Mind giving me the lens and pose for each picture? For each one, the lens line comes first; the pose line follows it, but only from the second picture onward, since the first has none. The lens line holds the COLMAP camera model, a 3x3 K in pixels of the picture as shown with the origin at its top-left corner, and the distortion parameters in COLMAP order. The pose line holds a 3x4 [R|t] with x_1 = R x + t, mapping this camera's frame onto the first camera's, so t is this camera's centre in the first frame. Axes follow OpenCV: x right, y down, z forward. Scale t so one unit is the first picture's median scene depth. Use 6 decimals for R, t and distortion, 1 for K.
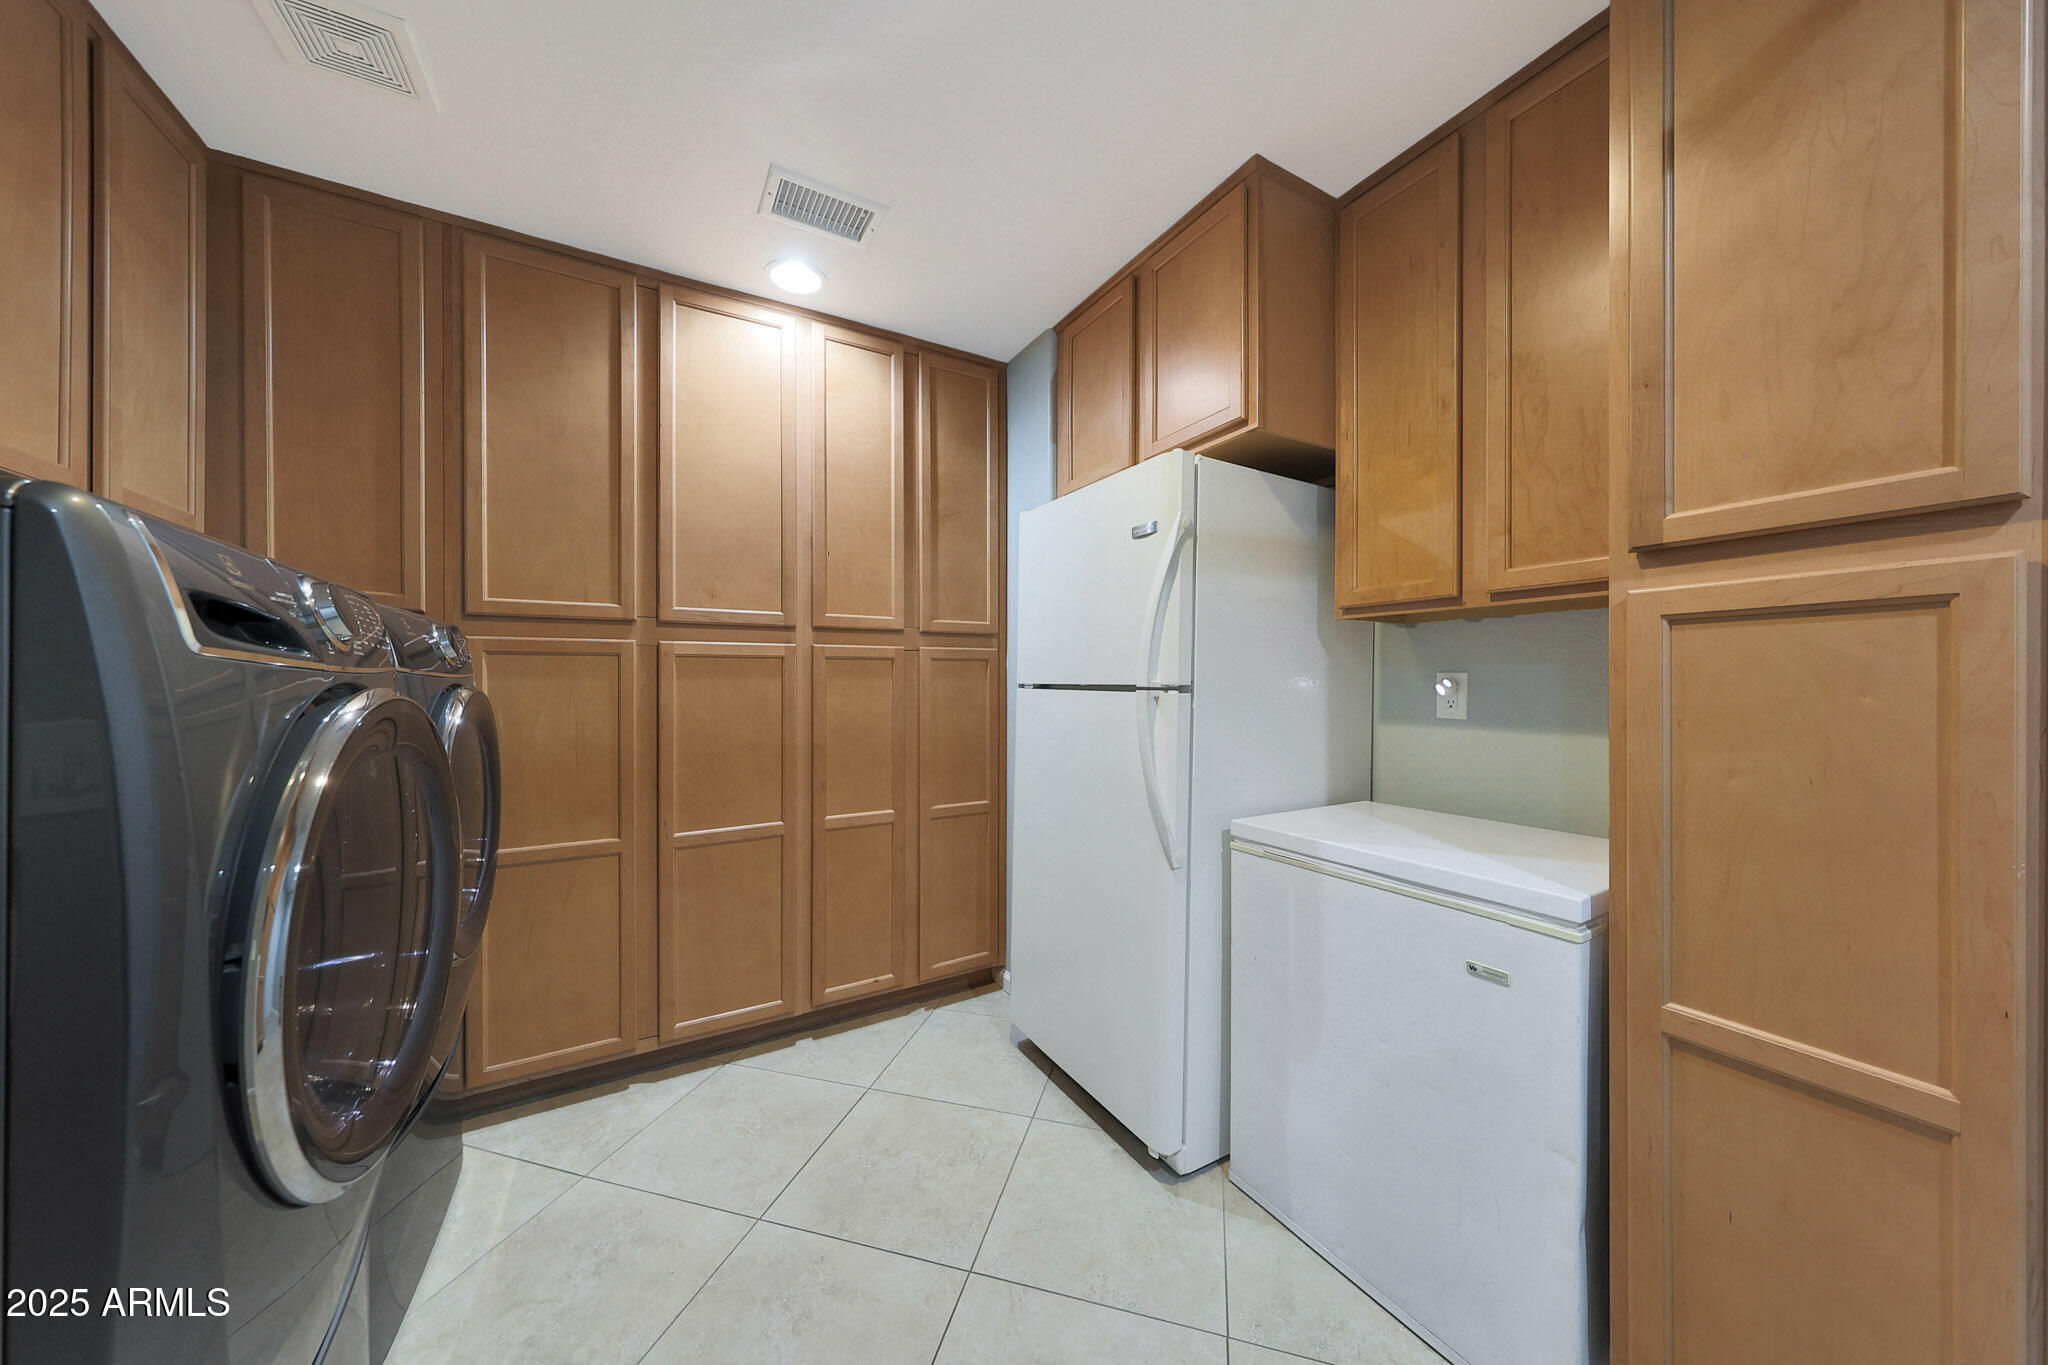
lens RADIAL K [[654.7, 0, 1010.2], [0, 654.7, 680.0], [0, 0, 1]] dist [0.002385, 0.000224]
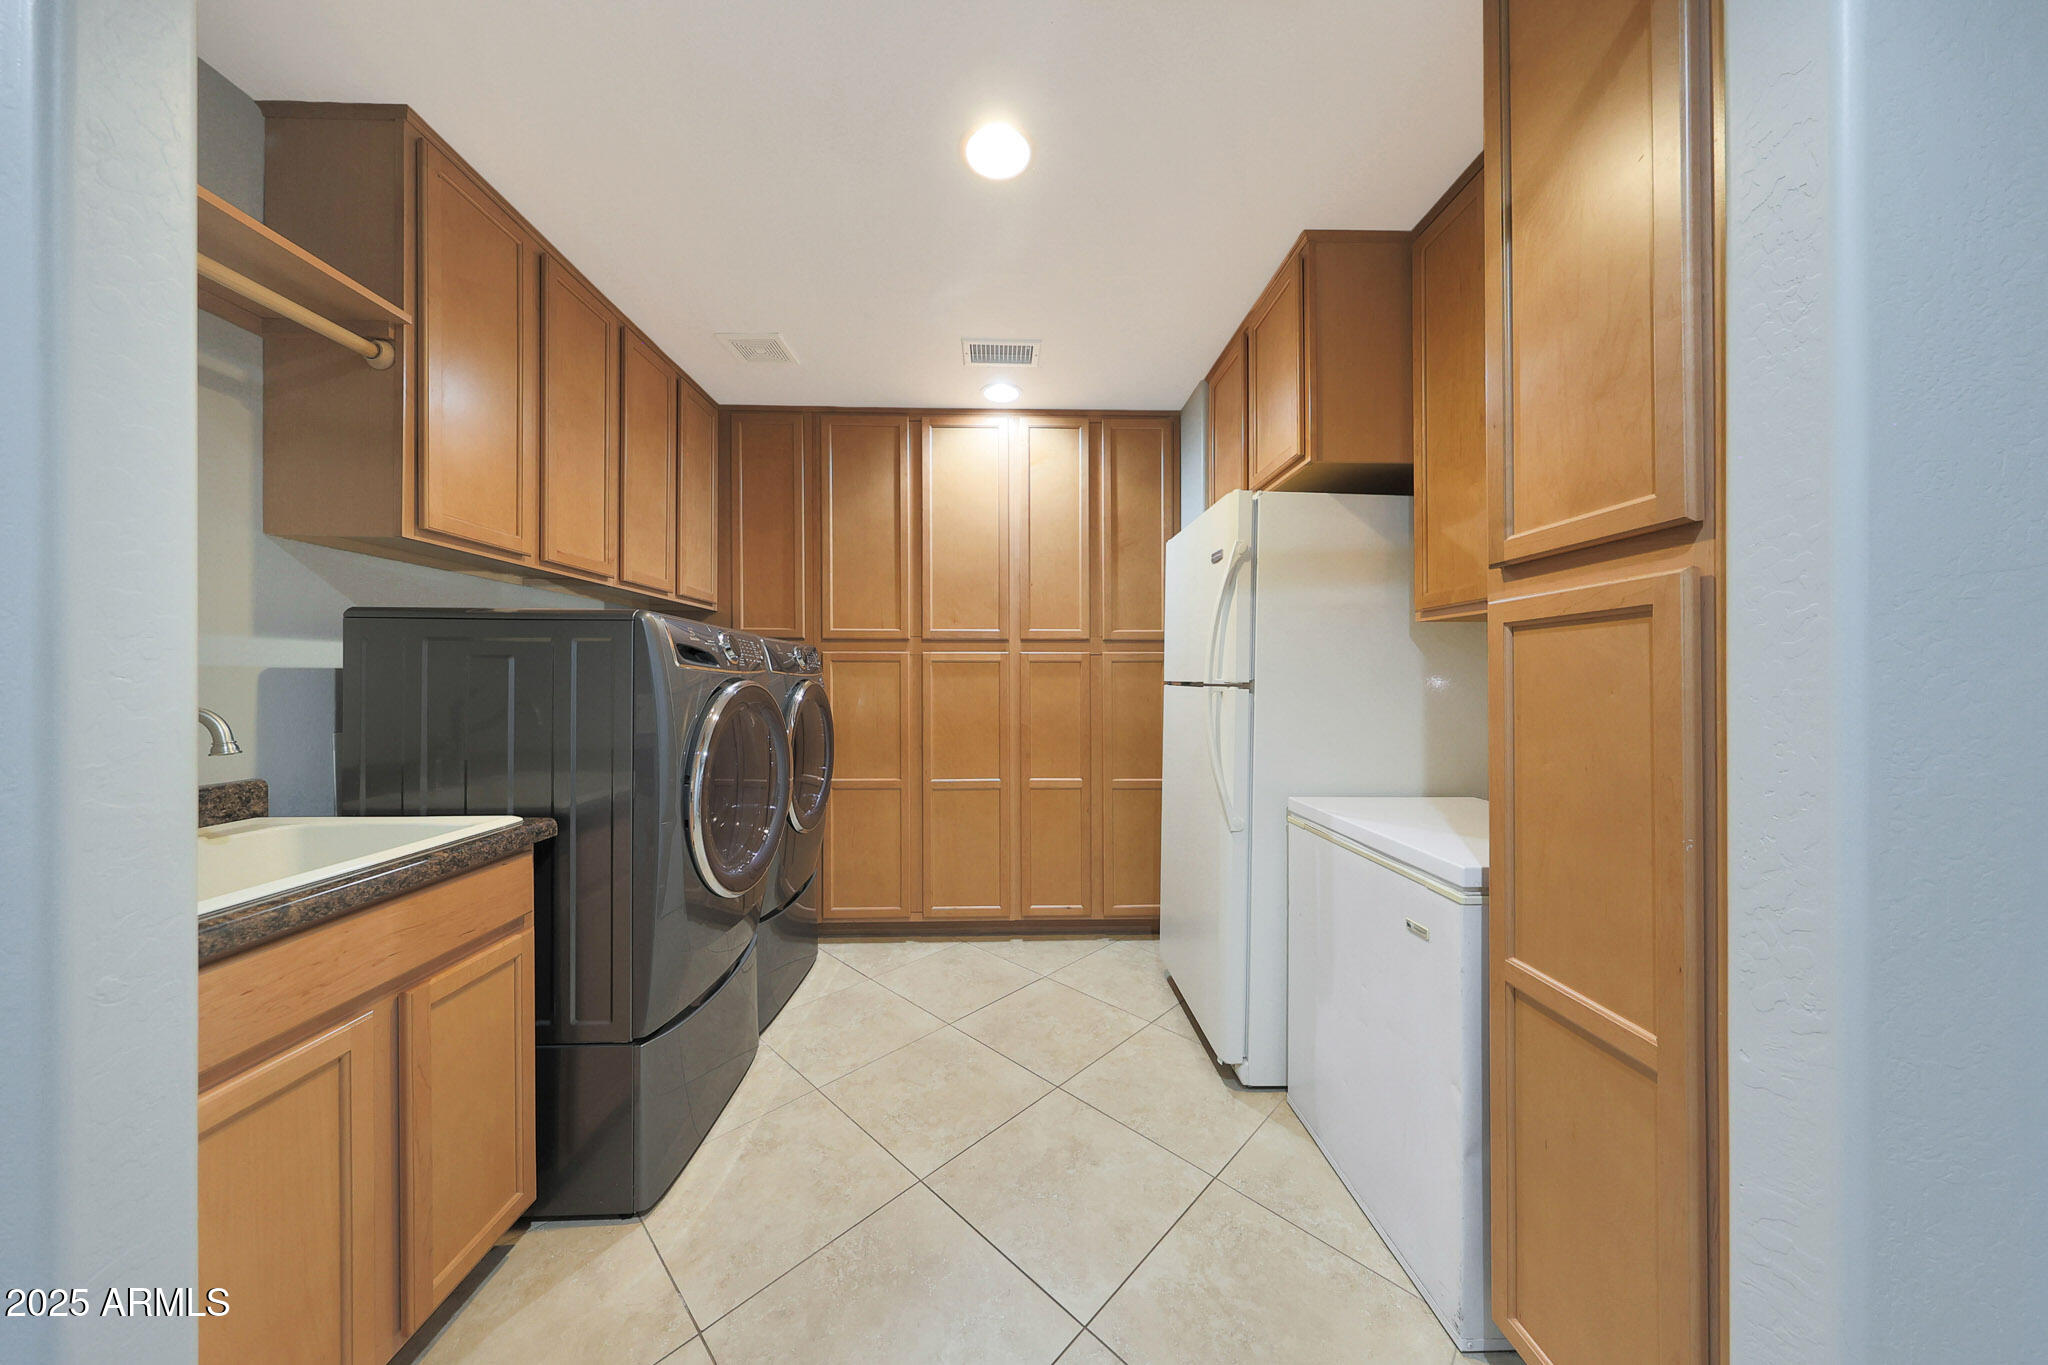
lens RADIAL K [[654.7, 0, 1041.2], [0, 654.7, 680.9], [0, 0, 1]] dist [0.002385, 0.000224]
pose [[0.884177, 0.004219, -0.467132, 0.466396], [-0.002378, 0.999987, 0.004532, 0.000087], [0.467145, -0.002897, 0.884176, -0.236718]]
